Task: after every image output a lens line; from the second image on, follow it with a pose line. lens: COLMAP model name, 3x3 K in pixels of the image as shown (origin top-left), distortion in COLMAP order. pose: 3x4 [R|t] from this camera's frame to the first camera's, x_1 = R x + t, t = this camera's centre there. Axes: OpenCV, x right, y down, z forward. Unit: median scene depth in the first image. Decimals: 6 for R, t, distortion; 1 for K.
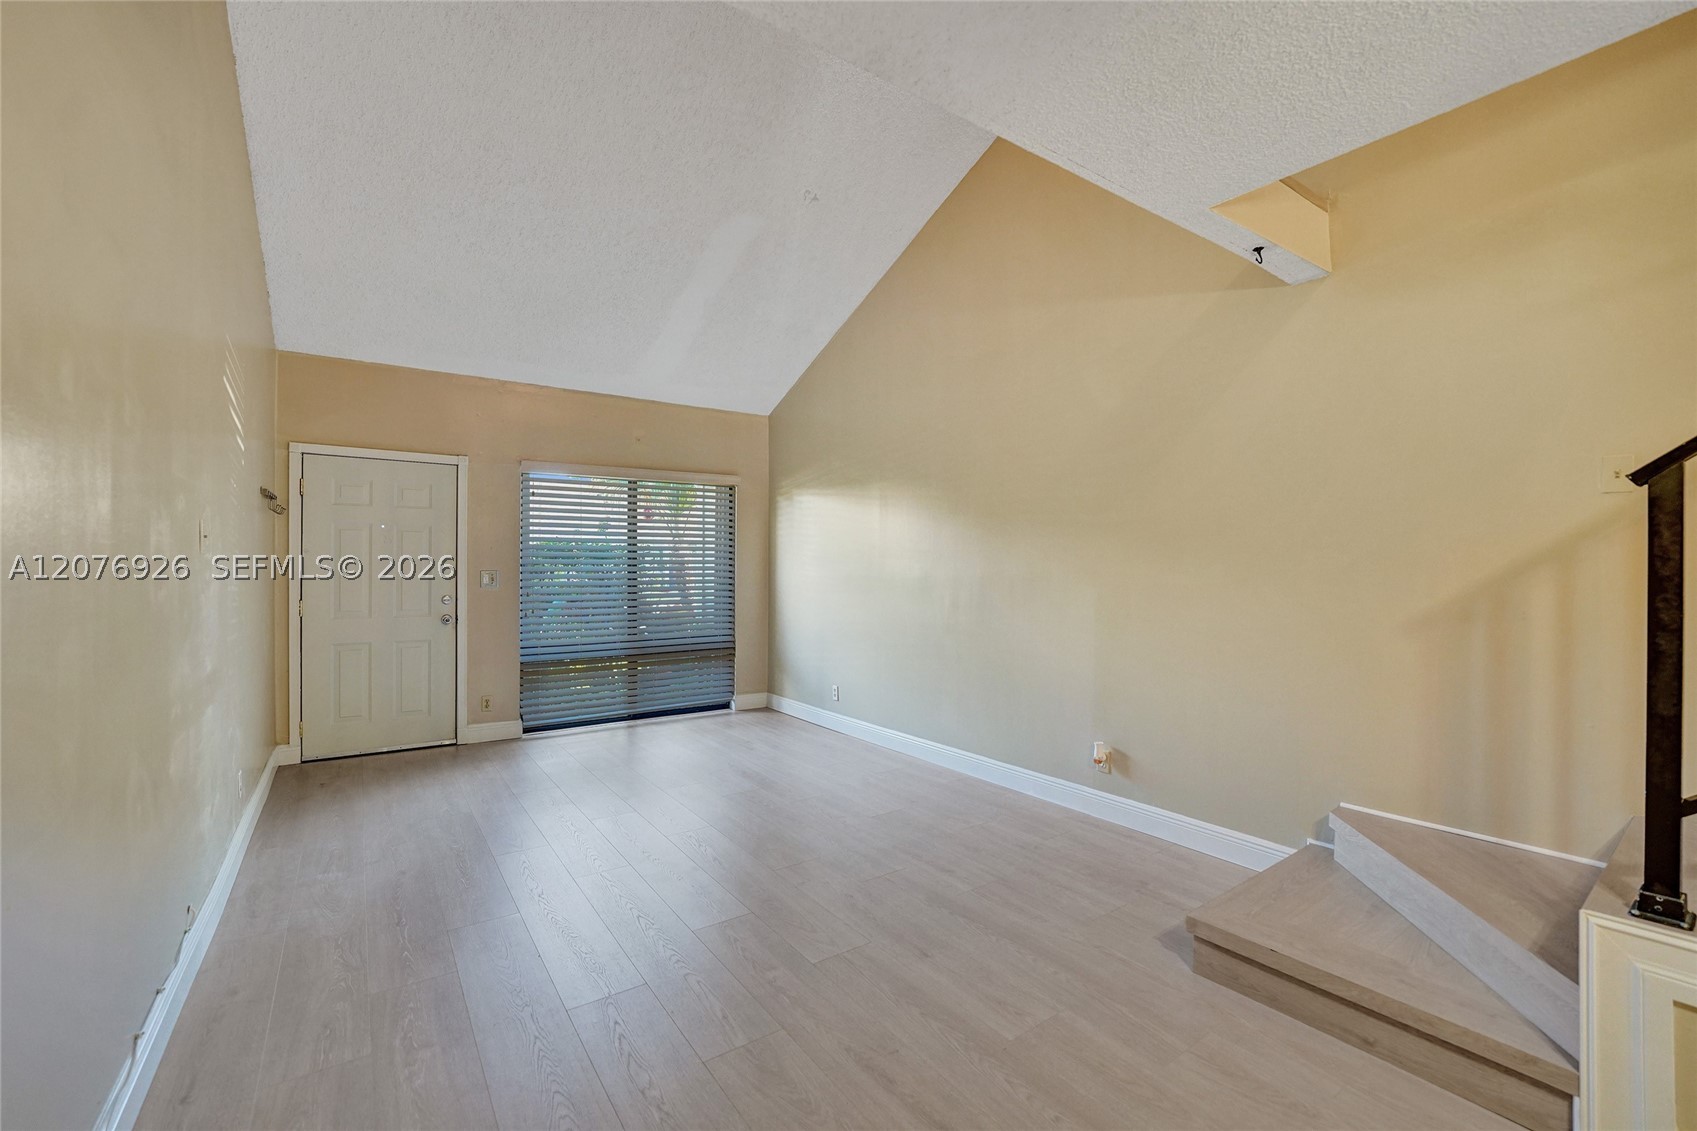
lens RADIAL K [[704.2, 0, 843.6], [0, 704.2, 564.3], [0, 0, 1]] dist [-0.018371, -0.000207]
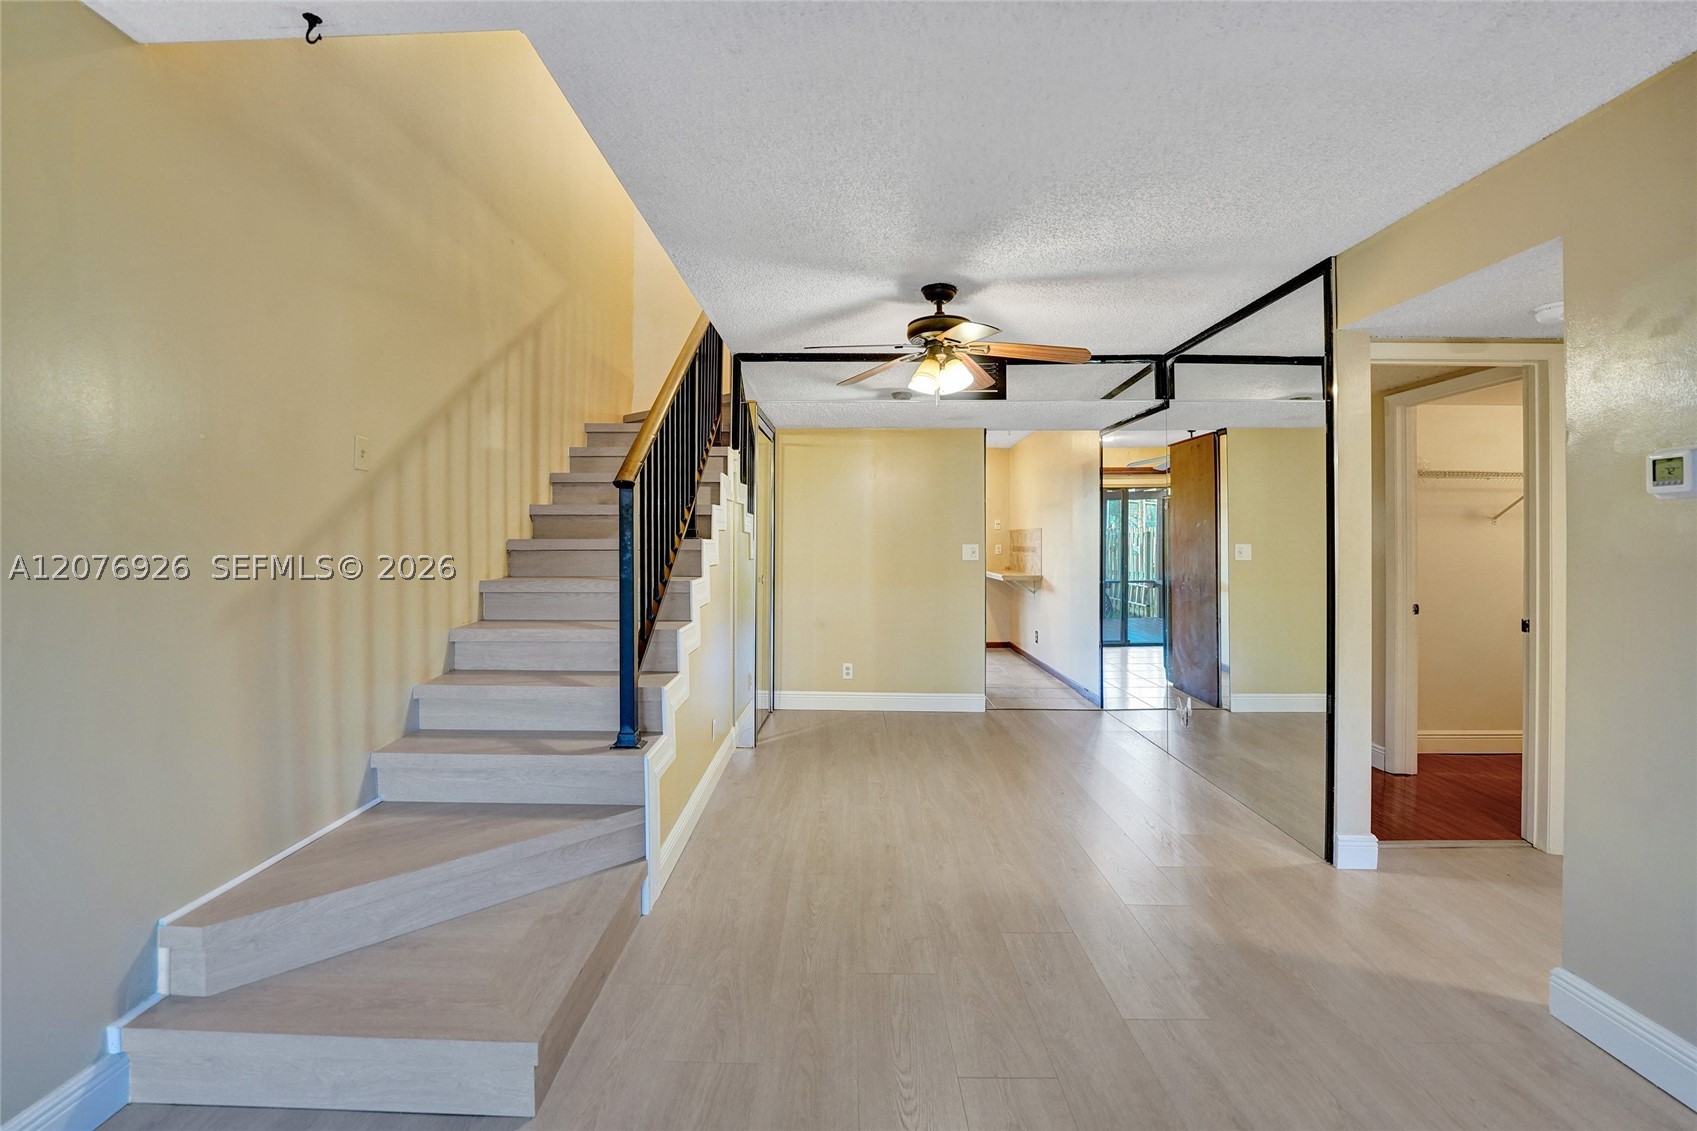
lens RADIAL K [[704.2, 0, 843.6], [0, 704.2, 564.3], [0, 0, 1]] dist [-0.018371, -0.000207]
pose [[-0.822774, -0.012906, 0.568222, -0.065864], [-0.001390, 0.999785, 0.020694, 0.013006], [-0.568366, 0.016237, -0.822615, 0.706373]]
